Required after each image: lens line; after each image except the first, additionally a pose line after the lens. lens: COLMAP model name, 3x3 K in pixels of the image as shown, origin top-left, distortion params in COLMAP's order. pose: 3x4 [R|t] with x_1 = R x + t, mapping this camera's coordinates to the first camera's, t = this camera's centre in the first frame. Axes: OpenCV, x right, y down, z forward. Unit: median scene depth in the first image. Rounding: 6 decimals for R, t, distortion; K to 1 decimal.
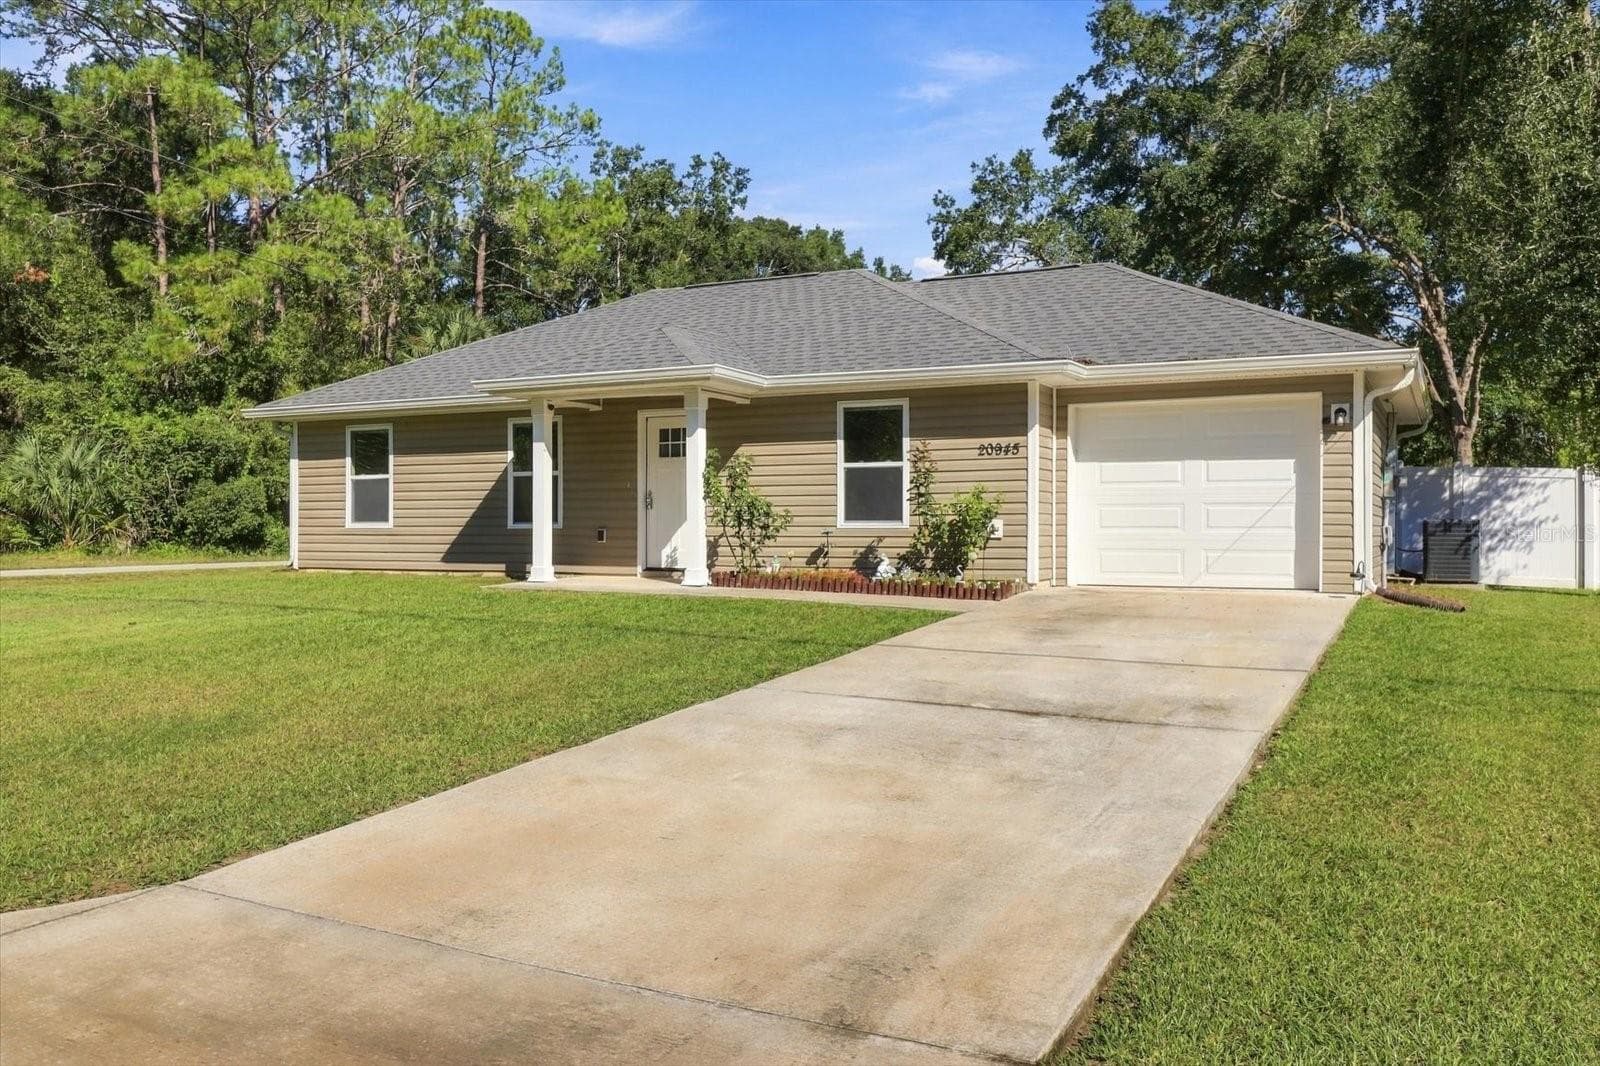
lens RADIAL K [[1324.8, 0, 767.8], [0, 1324.8, 530.3], [0, 0, 1]] dist [0.028073, -0.000275]
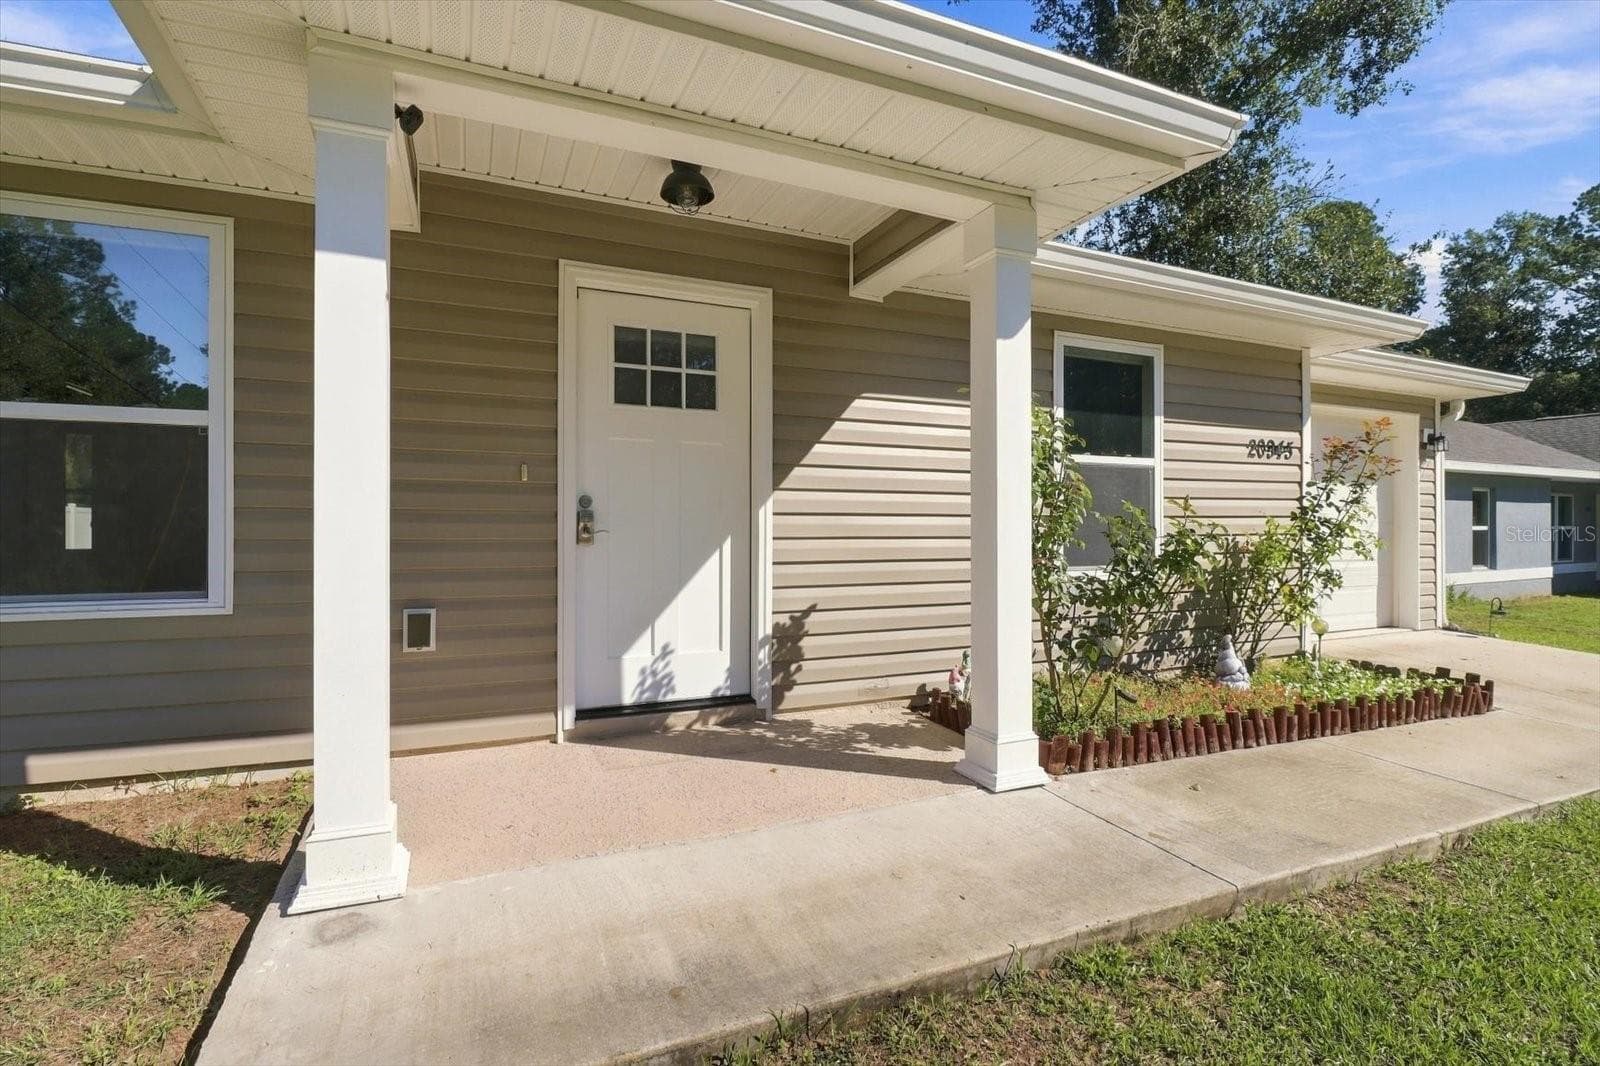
lens RADIAL K [[756.9, 0, 792.5], [0, 756.9, 523.3], [0, 0, 1]] dist [0.009351, -0.018761]
pose [[0.614004, 0.002469, 0.789299, -0.216282], [-0.002277, 0.999996, -0.001357, -0.021568], [-0.789300, -0.000964, 0.614007, 0.830725]]
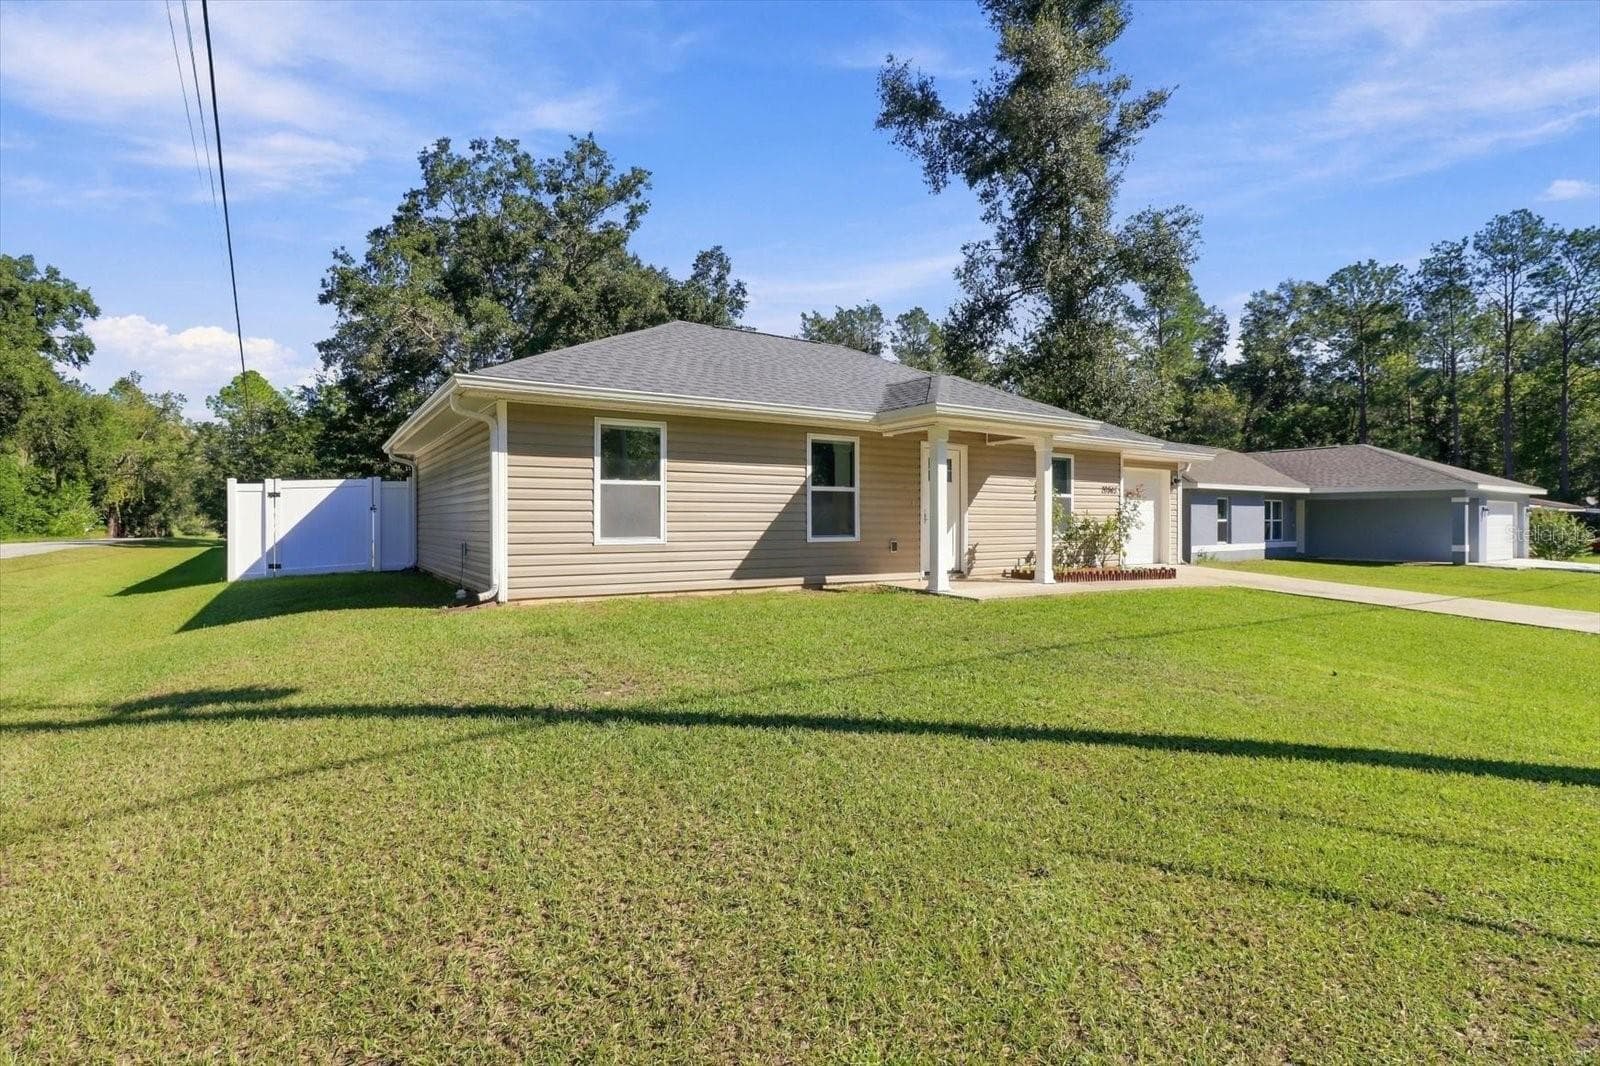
lens RADIAL K [[770.4, 0, 803.6], [0, 770.4, 518.8], [0, 0, 1]] dist [-0.018909, 0.011950]
pose [[0.467892, 0.001550, 0.883785, -0.762078], [-0.001723, 0.999998, -0.000841, -0.019578], [-0.883784, -0.001129, 0.467893, 0.767447]]
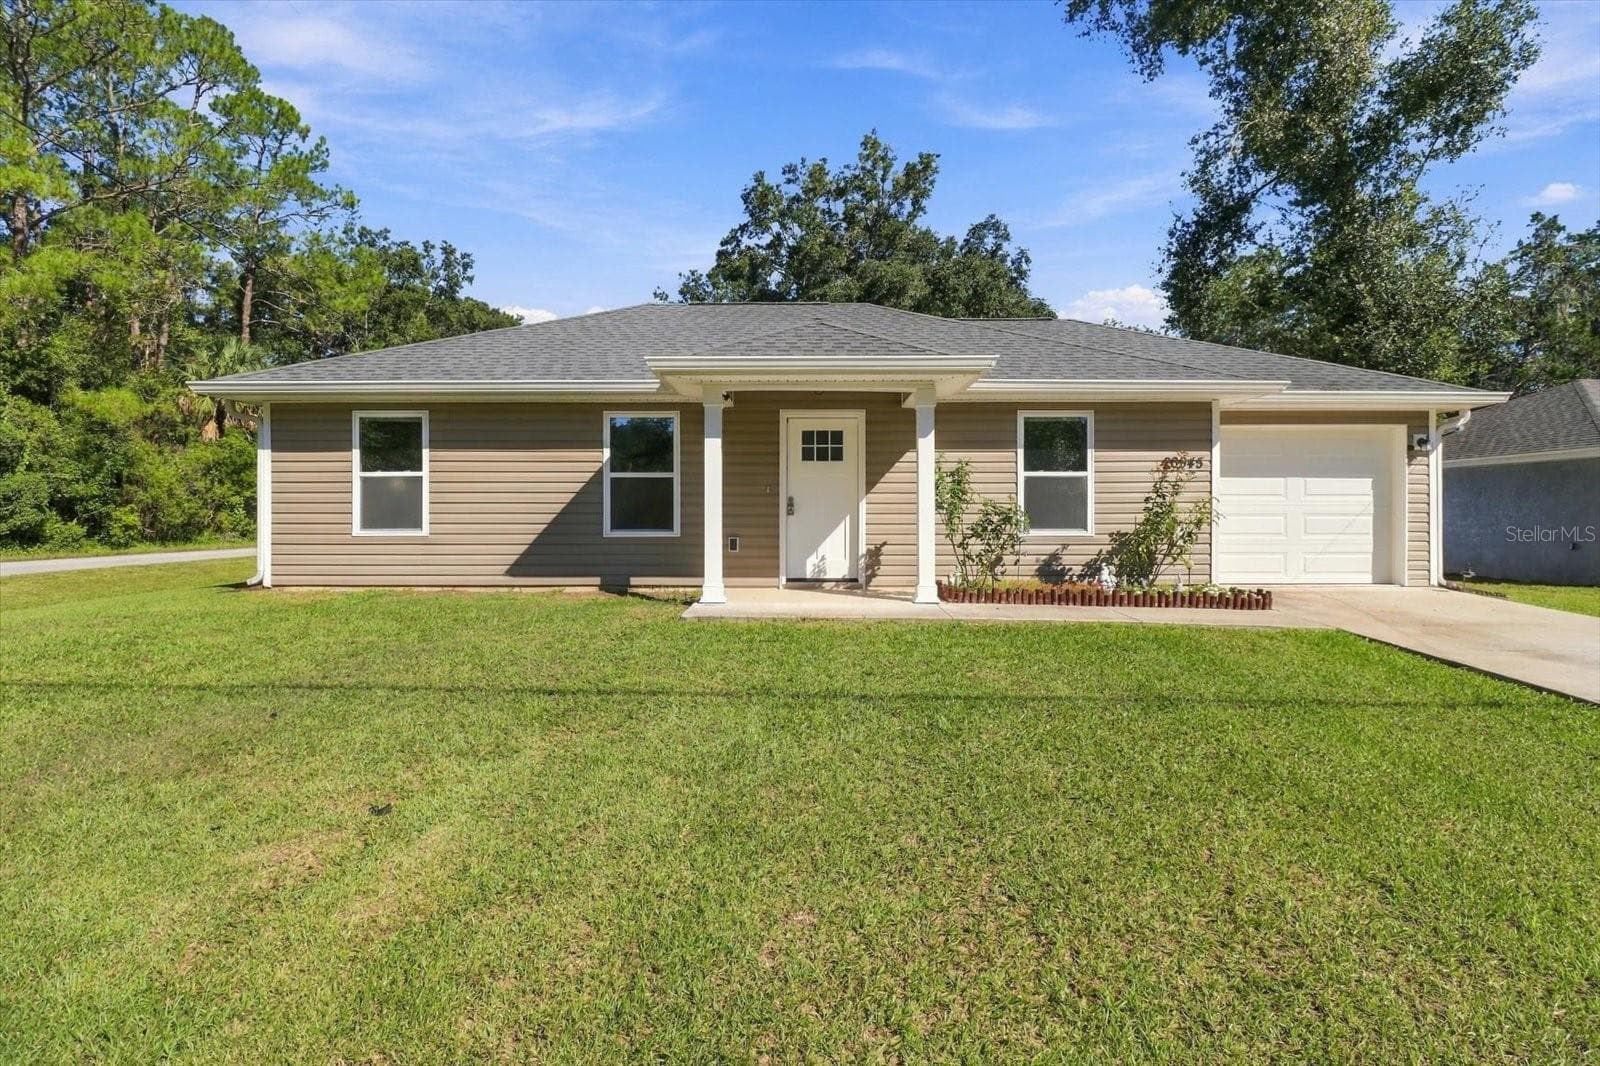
lens RADIAL K [[756.9, 0, 792.5], [0, 756.9, 523.3], [0, 0, 1]] dist [0.009351, -0.018761]
pose [[0.882430, -0.004409, 0.470424, -0.339946], [0.000886, 0.999970, 0.007710, -0.014751], [-0.470444, -0.006386, 0.882407, 0.527400]]
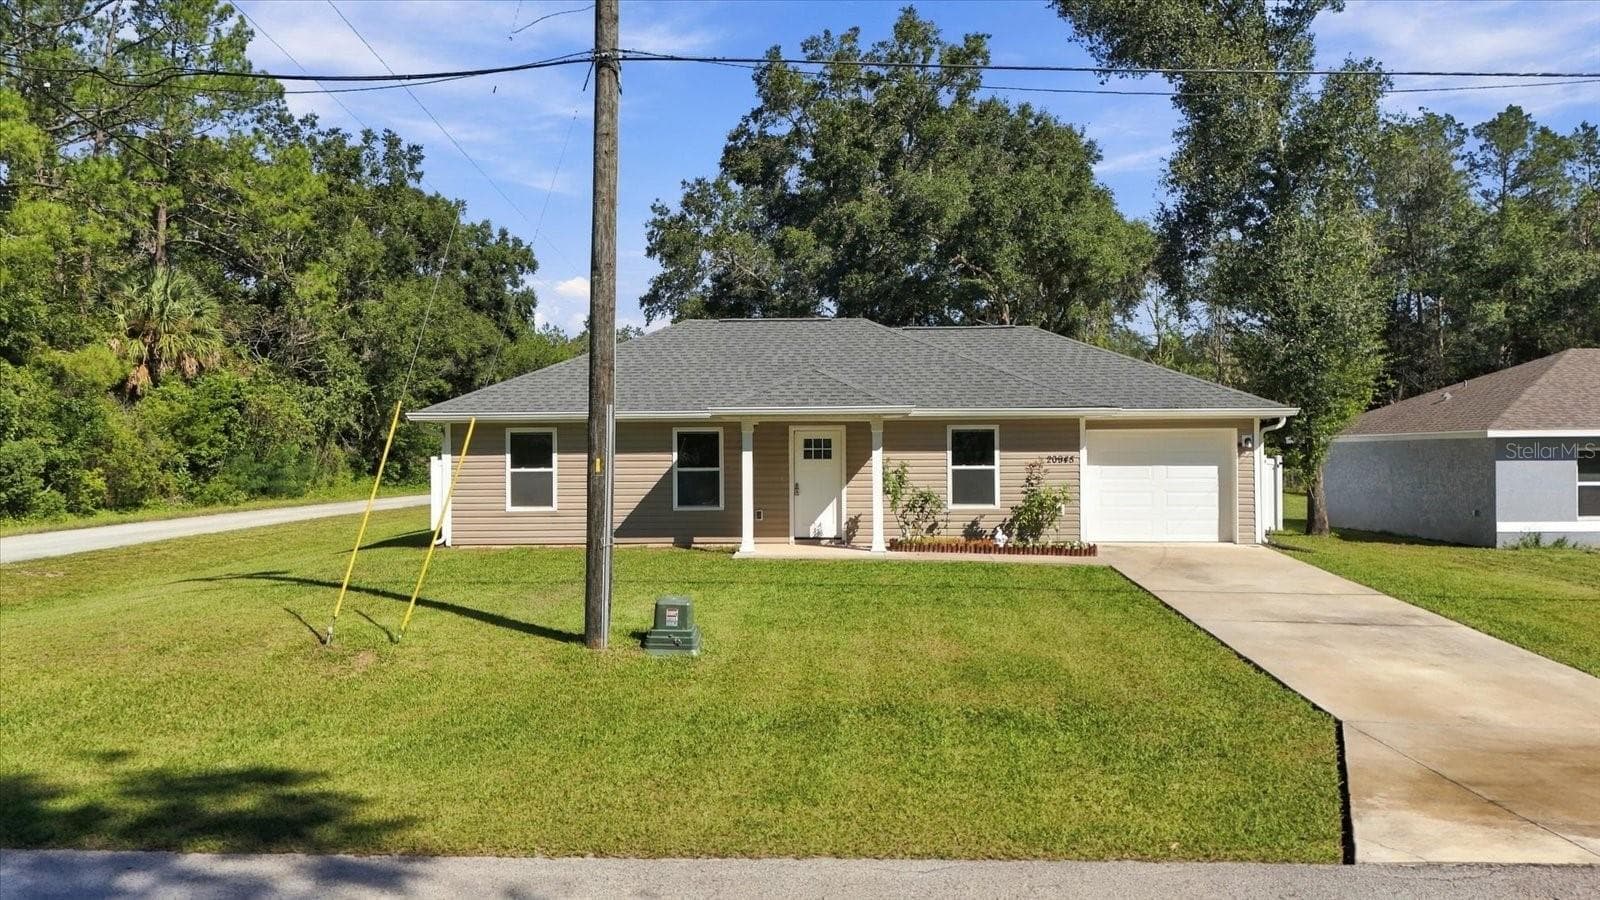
lens RADIAL K [[1199.9, 0, 786.7], [0, 1199.9, 443.8], [0, 0, 1]] dist [0.120911, -0.002143]
pose [[0.899500, -0.004130, 0.436900, -0.654568], [0.007412, 0.999956, -0.005806, -0.063818], [-0.436857, 0.008460, 0.899491, -0.139705]]
